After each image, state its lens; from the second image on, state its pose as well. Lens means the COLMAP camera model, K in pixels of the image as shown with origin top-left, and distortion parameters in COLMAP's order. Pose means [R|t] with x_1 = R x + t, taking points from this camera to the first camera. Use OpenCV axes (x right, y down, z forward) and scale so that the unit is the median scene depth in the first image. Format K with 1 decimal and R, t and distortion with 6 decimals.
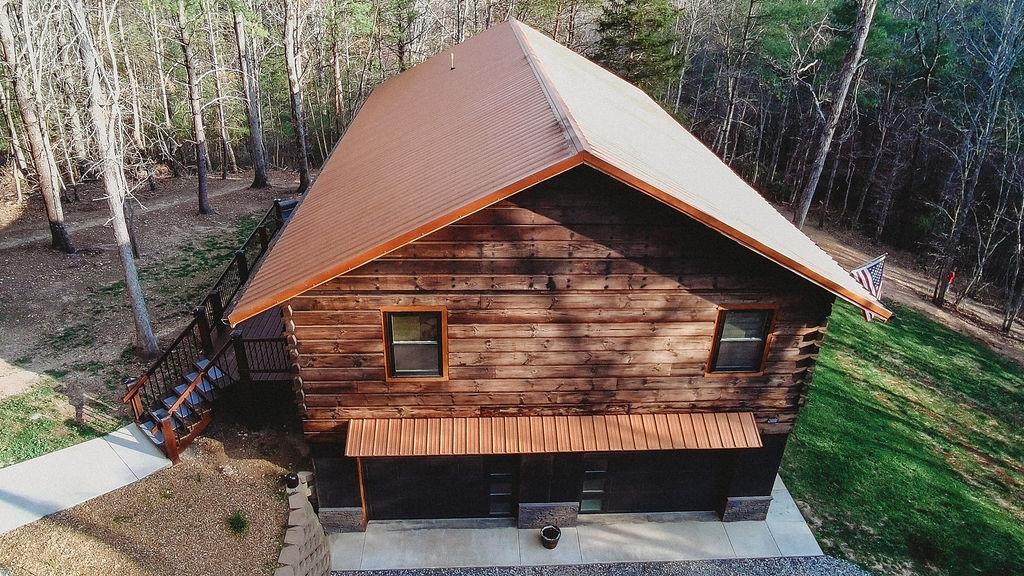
lens RADIAL K [[669.4, 0, 511.8], [0, 669.4, 310.3], [0, 0, 1]] dist [-0.003302, 0.000521]
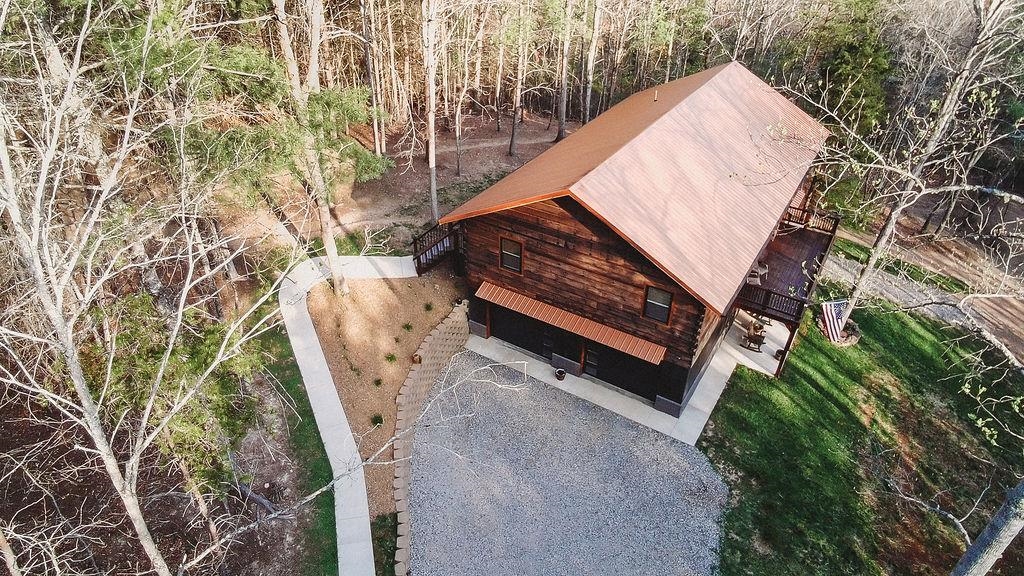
lens RADIAL K [[636.3, 0, 510.4], [0, 636.3, 293.2], [0, 0, 1]] dist [-0.069397, 0.058790]
pose [[0.804636, 0.315700, -0.502887, 0.836353], [-0.271010, 0.948841, 0.162034, -0.148028], [0.528314, 0.005909, 0.849029, -0.662800]]
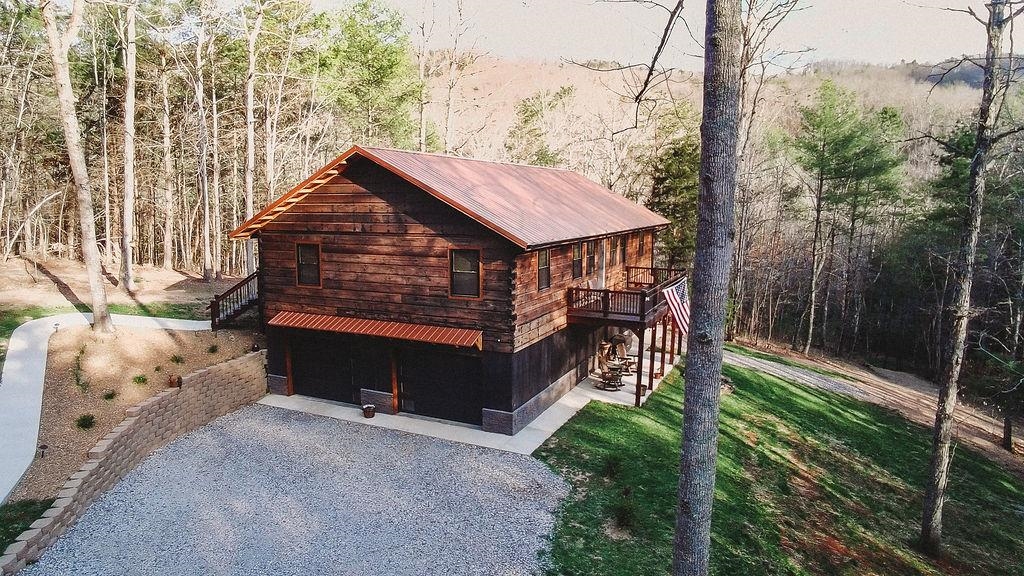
lens RADIAL K [[636.3, 0, 510.4], [0, 636.3, 293.2], [0, 0, 1]] dist [-0.069397, 0.058790]
pose [[0.872837, 0.039825, -0.486385, 1.094610], [-0.216149, 0.925121, -0.312140, 0.502301], [0.437534, 0.377579, 0.816087, -0.138509]]
